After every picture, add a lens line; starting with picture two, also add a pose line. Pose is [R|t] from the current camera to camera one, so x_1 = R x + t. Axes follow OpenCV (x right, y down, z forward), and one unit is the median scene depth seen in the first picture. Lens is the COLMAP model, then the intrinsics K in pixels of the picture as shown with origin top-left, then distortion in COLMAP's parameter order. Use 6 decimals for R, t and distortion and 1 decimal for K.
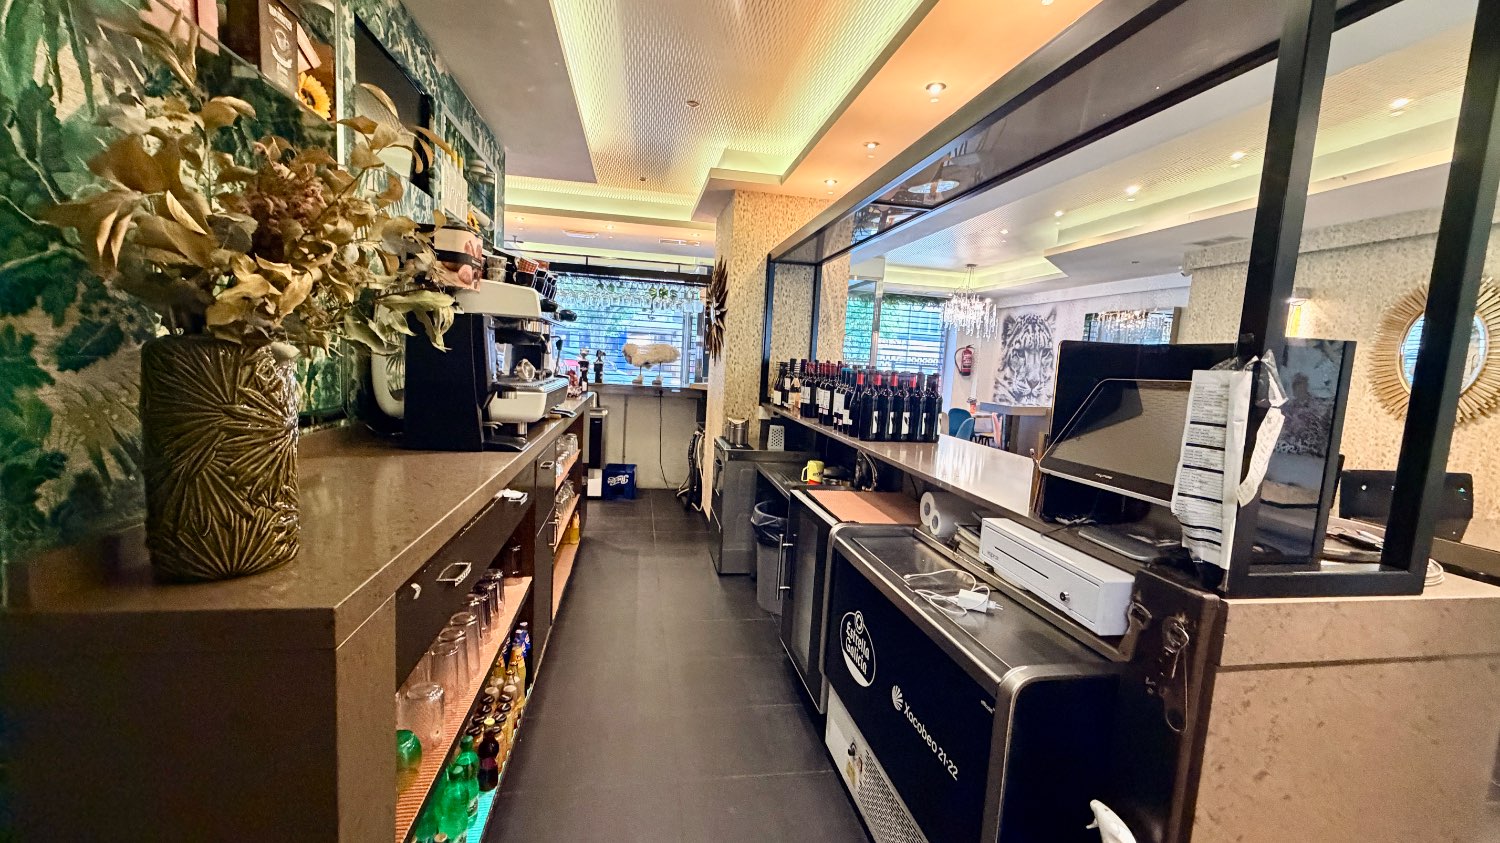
lens RADIAL K [[598.3, 0, 747.7], [0, 598.3, 424.2], [0, 0, 1]] dist [0.002565, -0.000136]
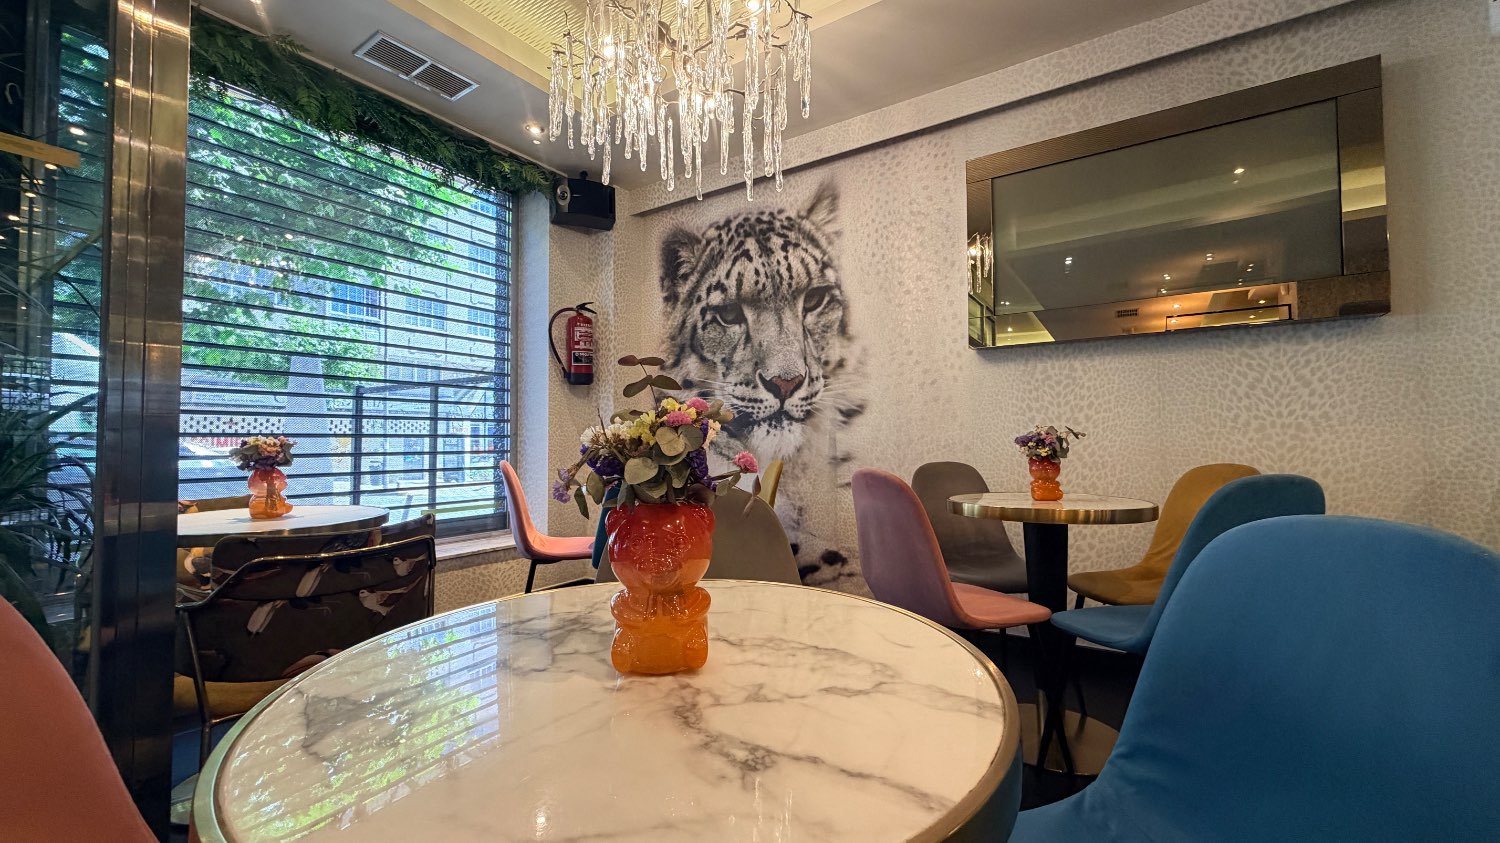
lens RADIAL K [[598.3, 0, 744.3], [0, 598.3, 421.7], [0, 0, 1]] dist [0.002565, -0.000136]
pose [[0.699711, -0.036714, 0.713482, 0.865065], [0.121501, 0.990246, -0.068200, -0.104867], [-0.704019, 0.134409, 0.697347, 3.432279]]
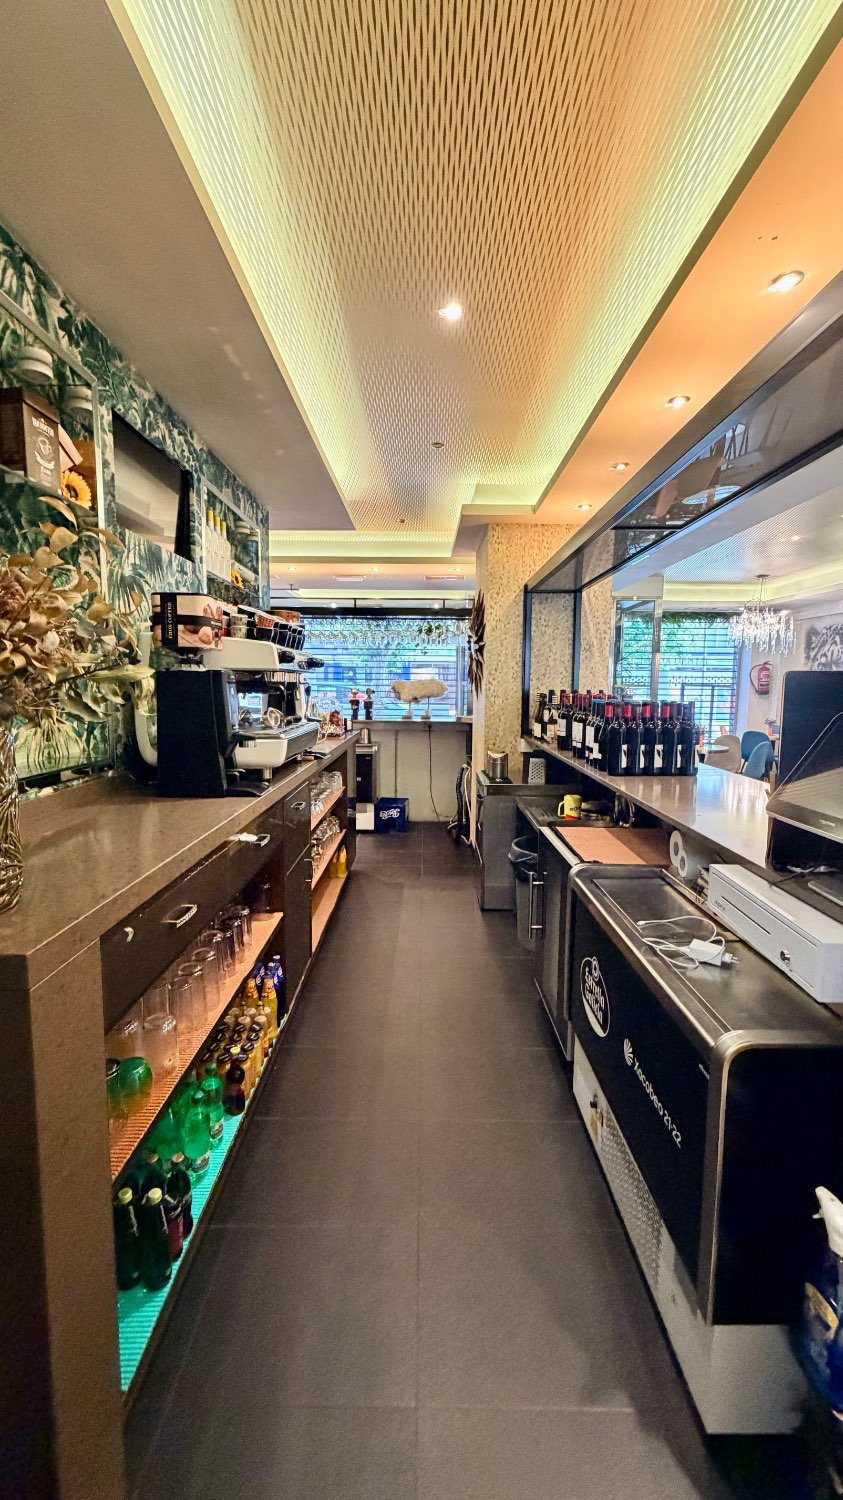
lens RADIAL K [[598.3, 0, 424.3], [0, 598.3, 745.7], [0, 0, 1]] dist [0.002565, -0.000136]
pose [[0.983139, -0.029957, -0.180387, 0.077260], [0.027611, 0.999499, -0.015498, -0.014923], [0.180761, 0.010256, 0.983474, 0.001888]]
